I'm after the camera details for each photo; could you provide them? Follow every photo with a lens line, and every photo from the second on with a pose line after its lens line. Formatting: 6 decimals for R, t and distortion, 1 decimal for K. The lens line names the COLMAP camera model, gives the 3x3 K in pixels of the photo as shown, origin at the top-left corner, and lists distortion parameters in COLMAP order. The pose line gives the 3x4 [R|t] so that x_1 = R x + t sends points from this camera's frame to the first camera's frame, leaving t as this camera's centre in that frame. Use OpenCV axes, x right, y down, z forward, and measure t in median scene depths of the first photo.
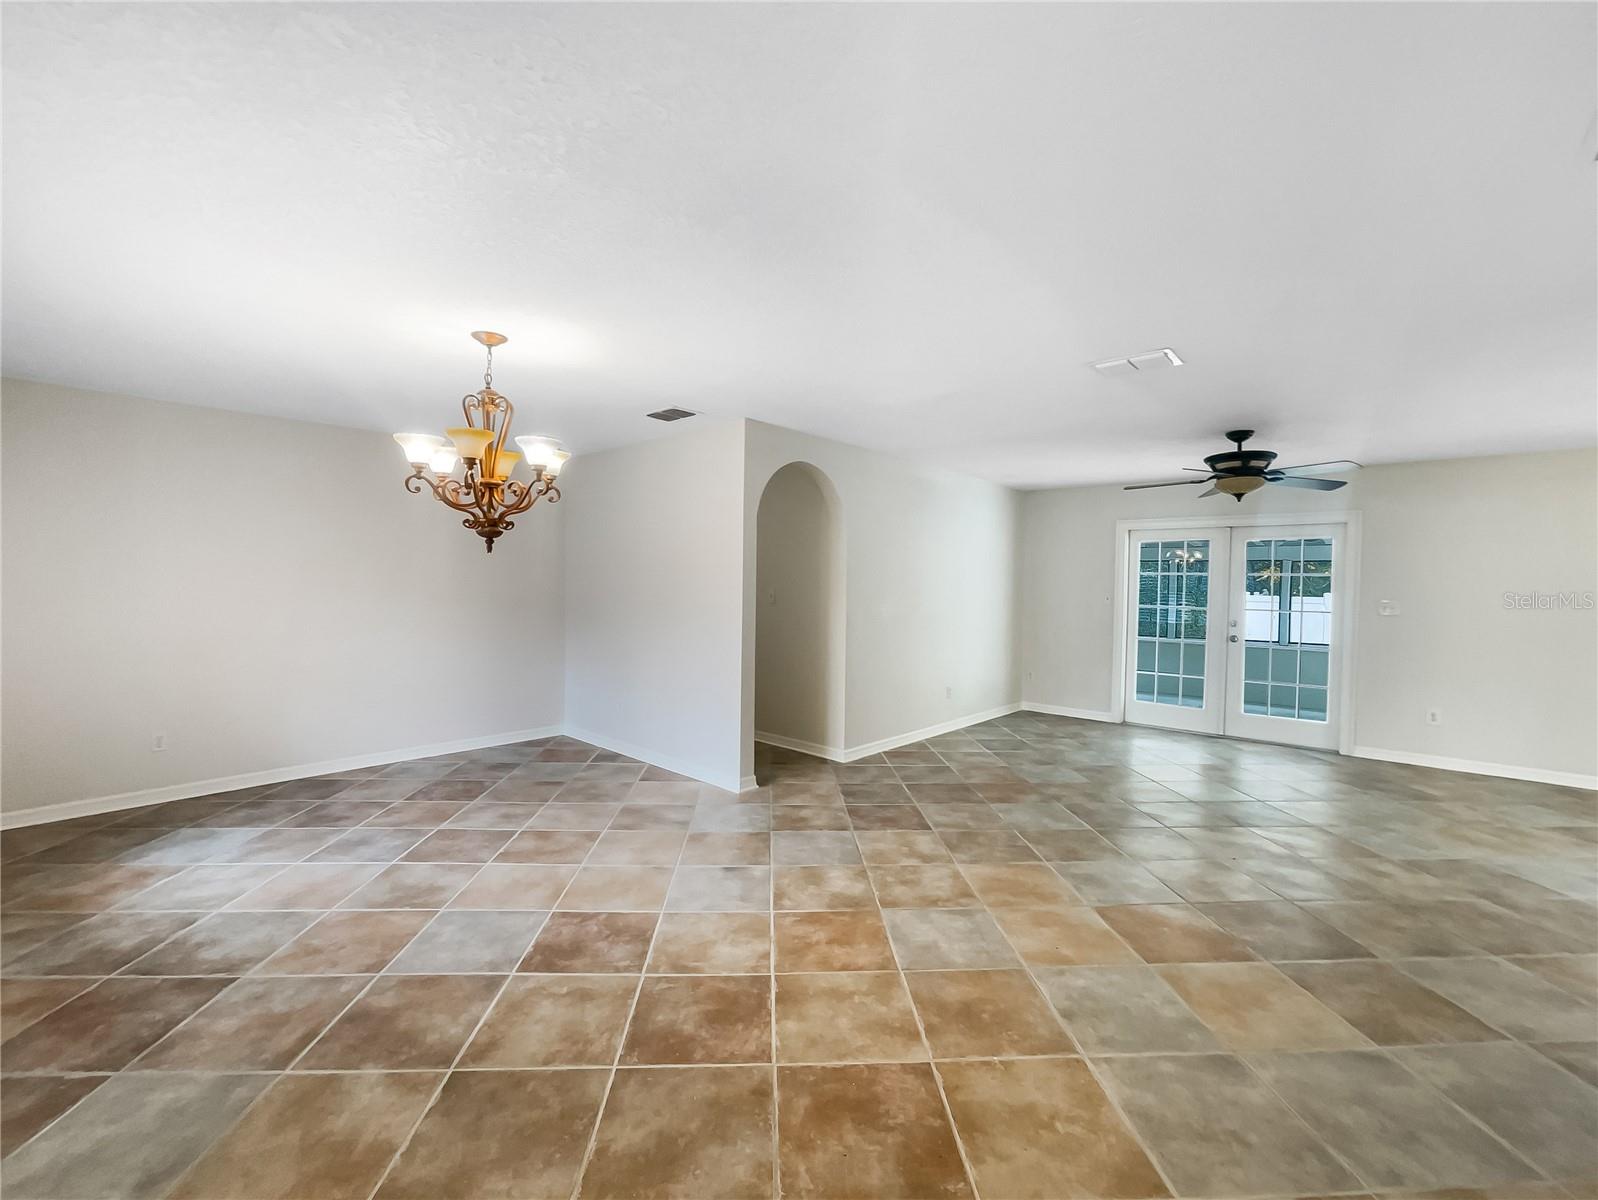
lens RADIAL K [[692.0, 0, 765.6], [0, 692.0, 602.0], [0, 0, 1]] dist [-0.112101, 0.040942]
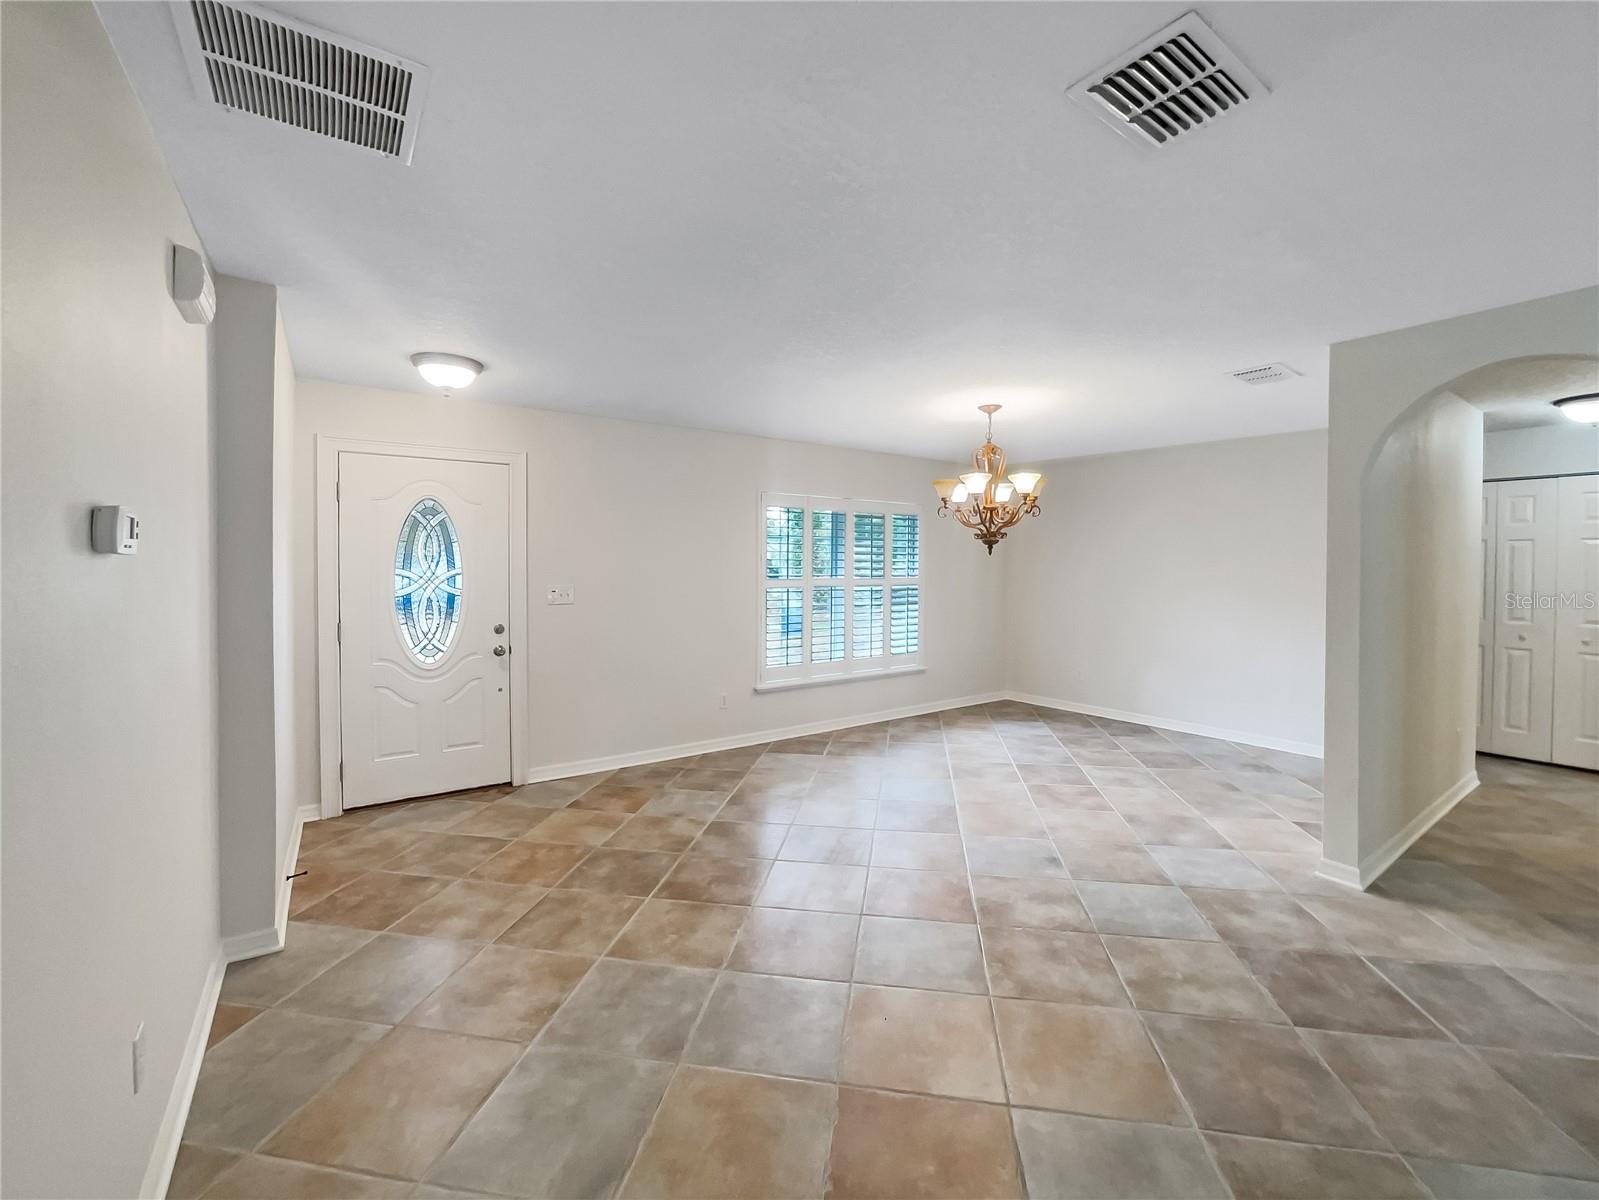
lens RADIAL K [[645.7, 0, 798.9], [0, 645.7, 561.7], [0, 0, 1]] dist [-0.001226, -0.000247]
pose [[-0.146813, 0.001877, -0.989162, 0.986023], [-0.038699, 0.999222, 0.007640, -0.050638], [0.988407, 0.039401, -0.146626, 0.761017]]
